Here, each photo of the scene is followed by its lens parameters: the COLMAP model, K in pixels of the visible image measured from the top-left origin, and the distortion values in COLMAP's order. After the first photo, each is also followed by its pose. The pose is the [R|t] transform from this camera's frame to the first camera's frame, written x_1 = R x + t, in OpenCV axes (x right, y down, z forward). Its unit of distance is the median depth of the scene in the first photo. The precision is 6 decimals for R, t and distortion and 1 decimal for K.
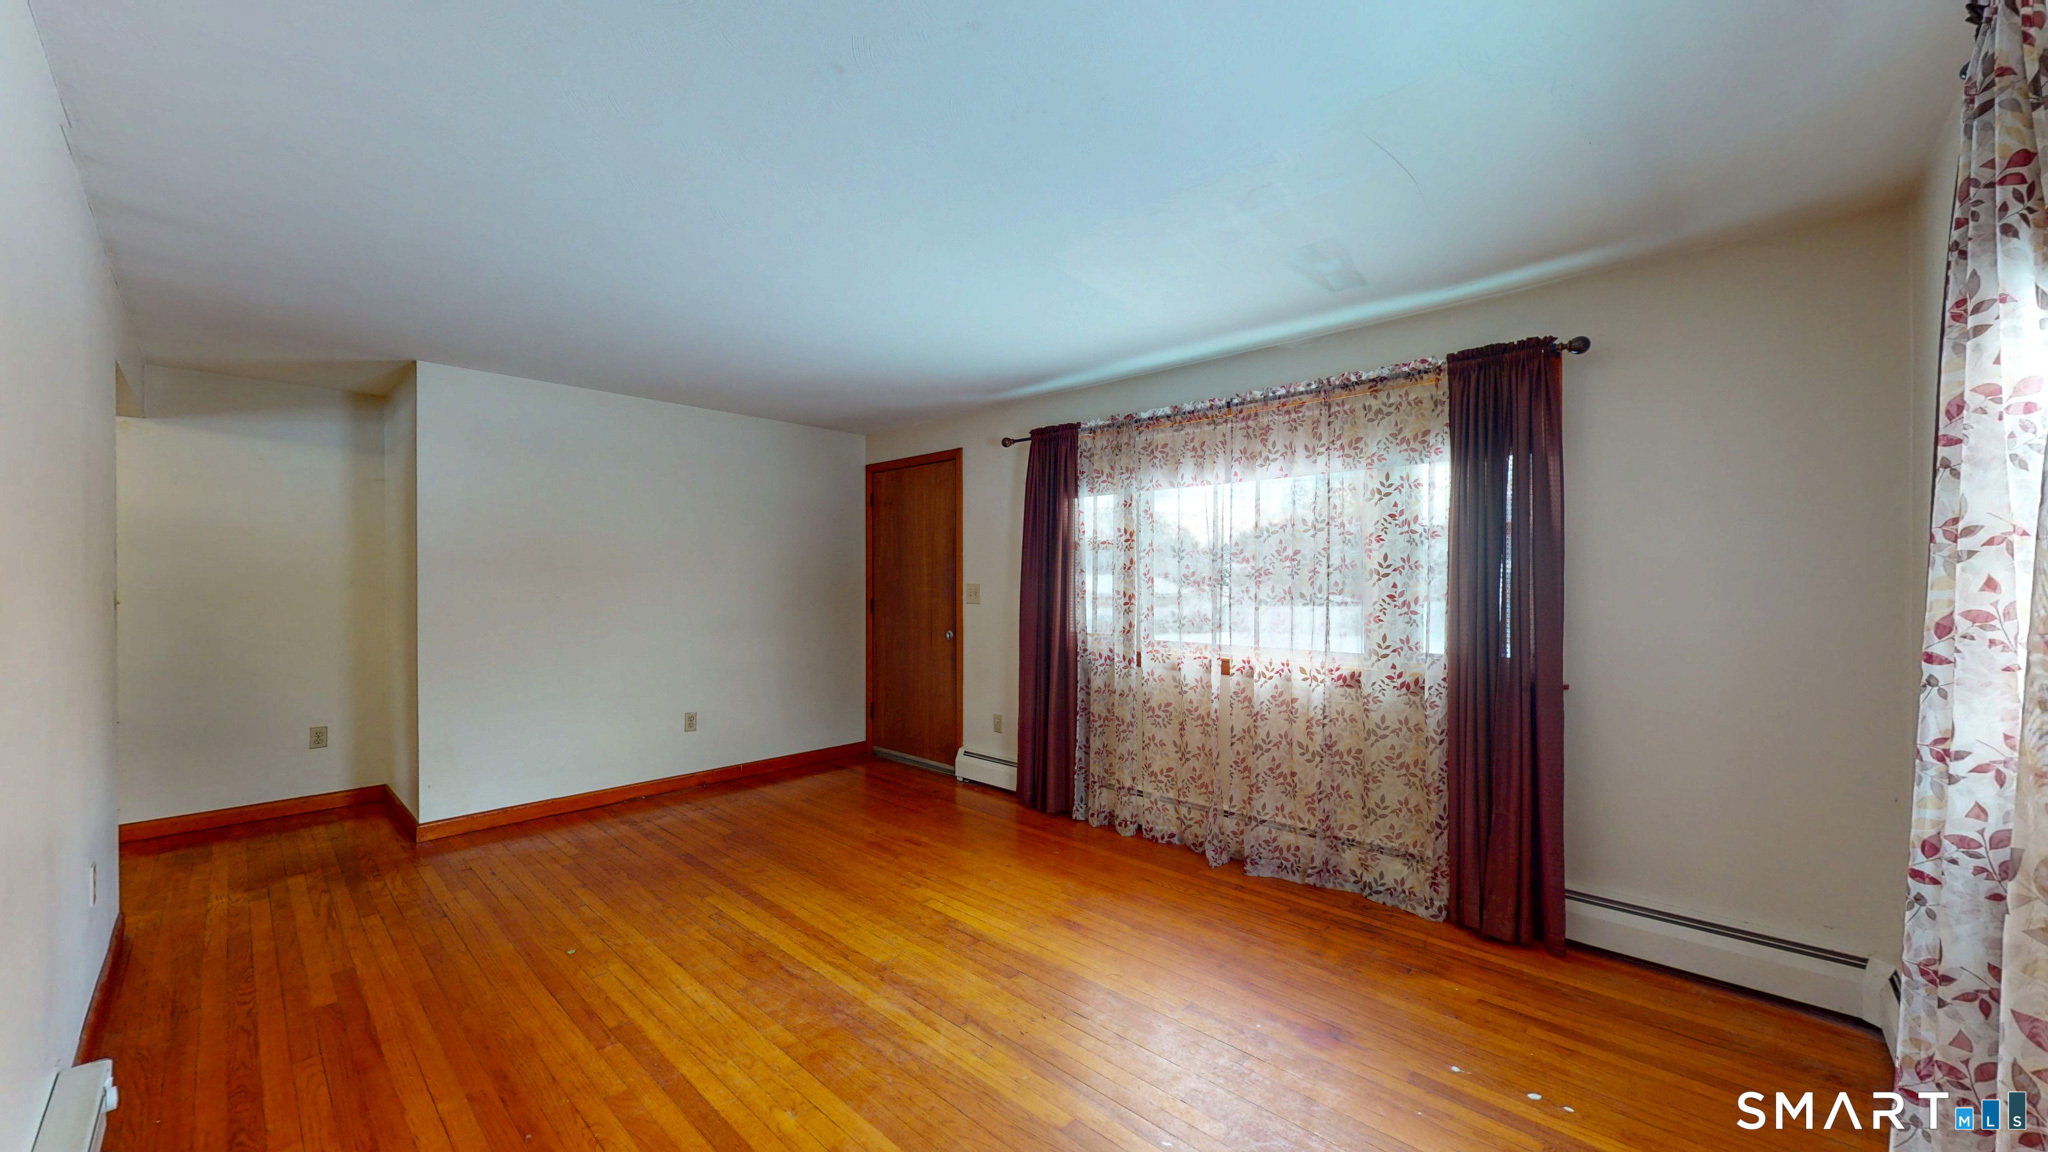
lens RADIAL K [[749.4, 0, 1023.4], [0, 749.4, 581.5], [0, 0, 1]] dist [-0.000012, 0.000048]
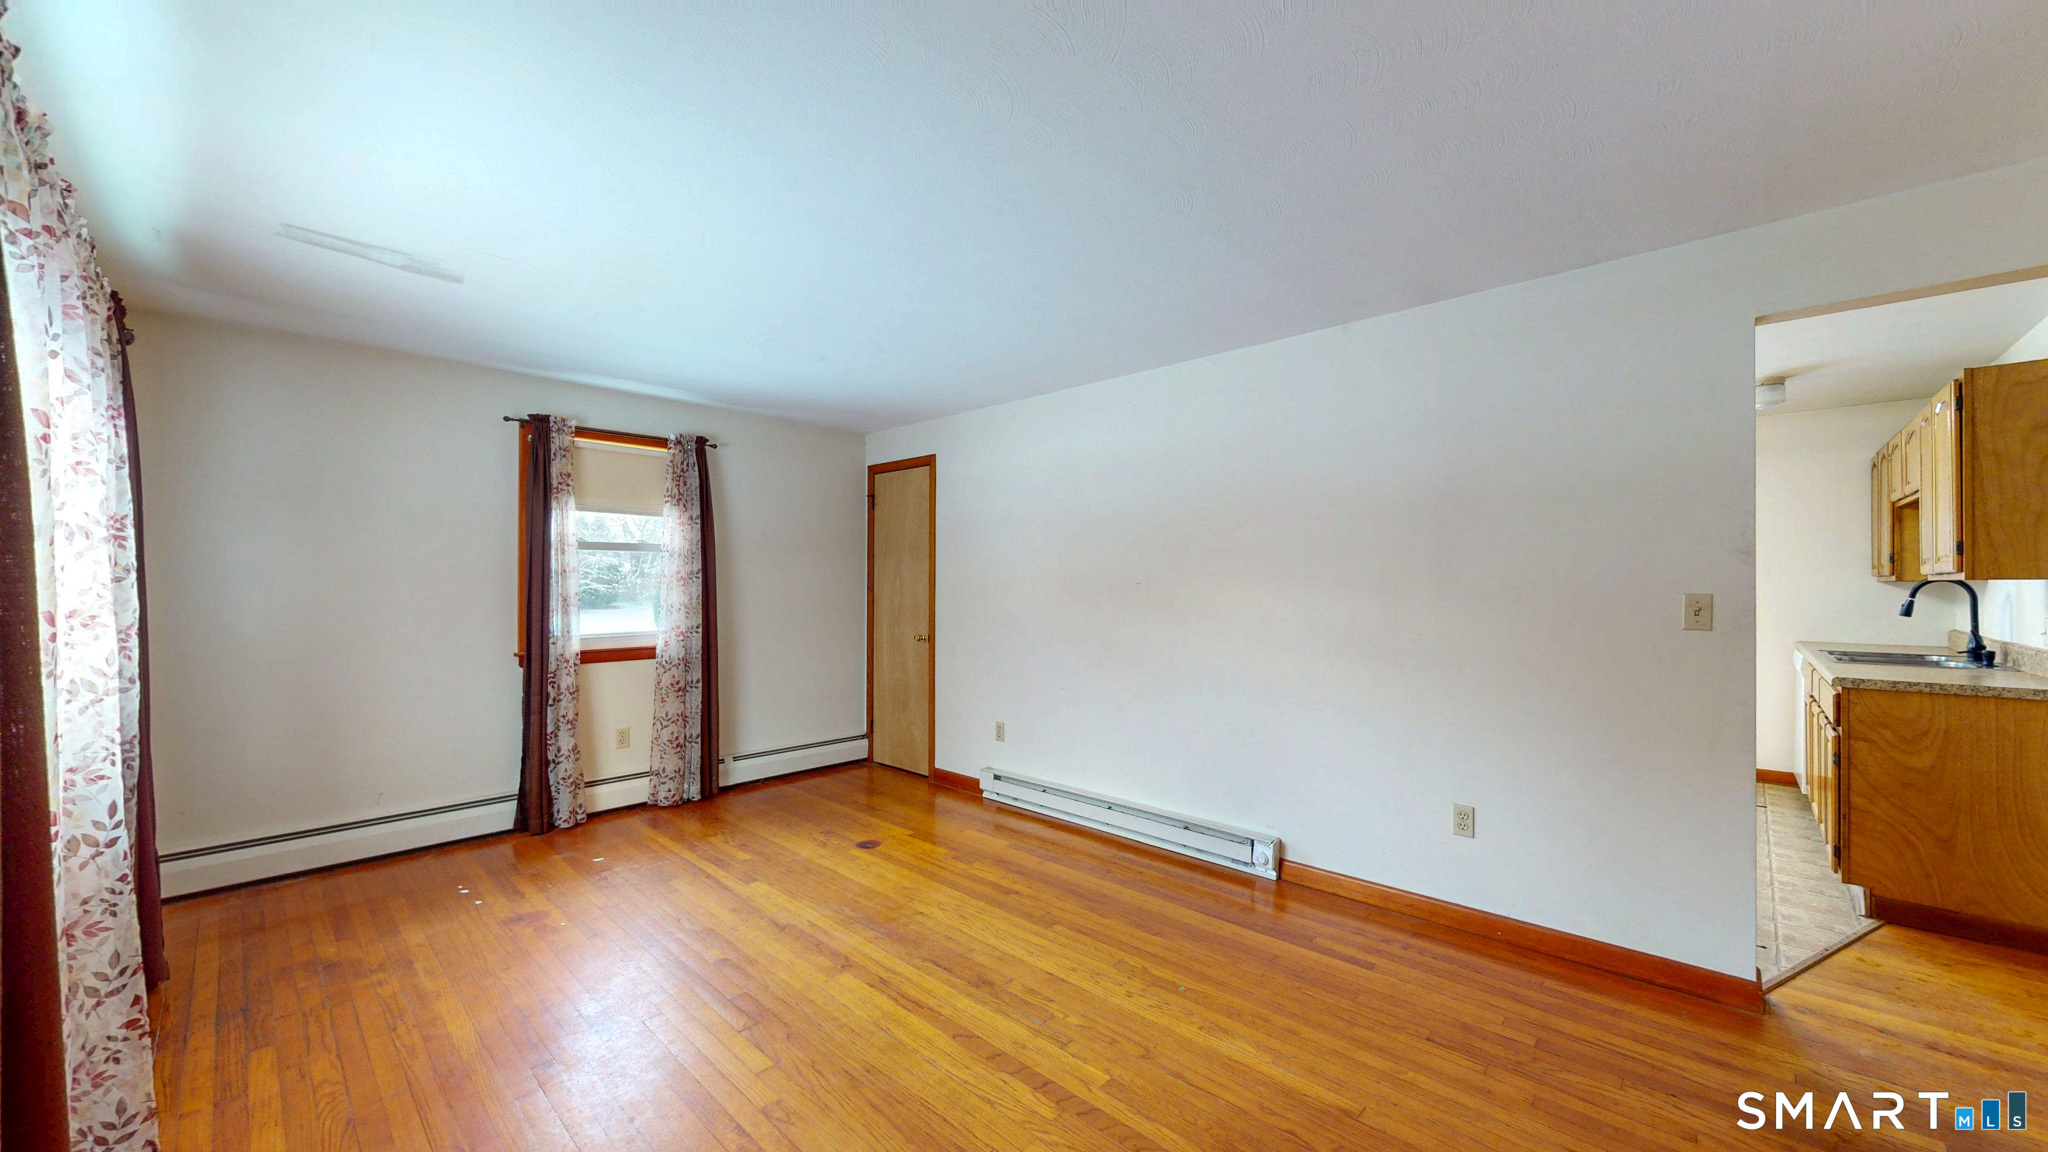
lens RADIAL K [[749.4, 0, 1023.4], [0, 749.4, 581.5], [0, 0, 1]] dist [-0.000012, 0.000048]
pose [[-0.999955, -0.001670, 0.009301, -0.440405], [-0.001746, 0.999965, -0.008133, 0.005216], [-0.009287, -0.008149, -0.999924, 2.027514]]
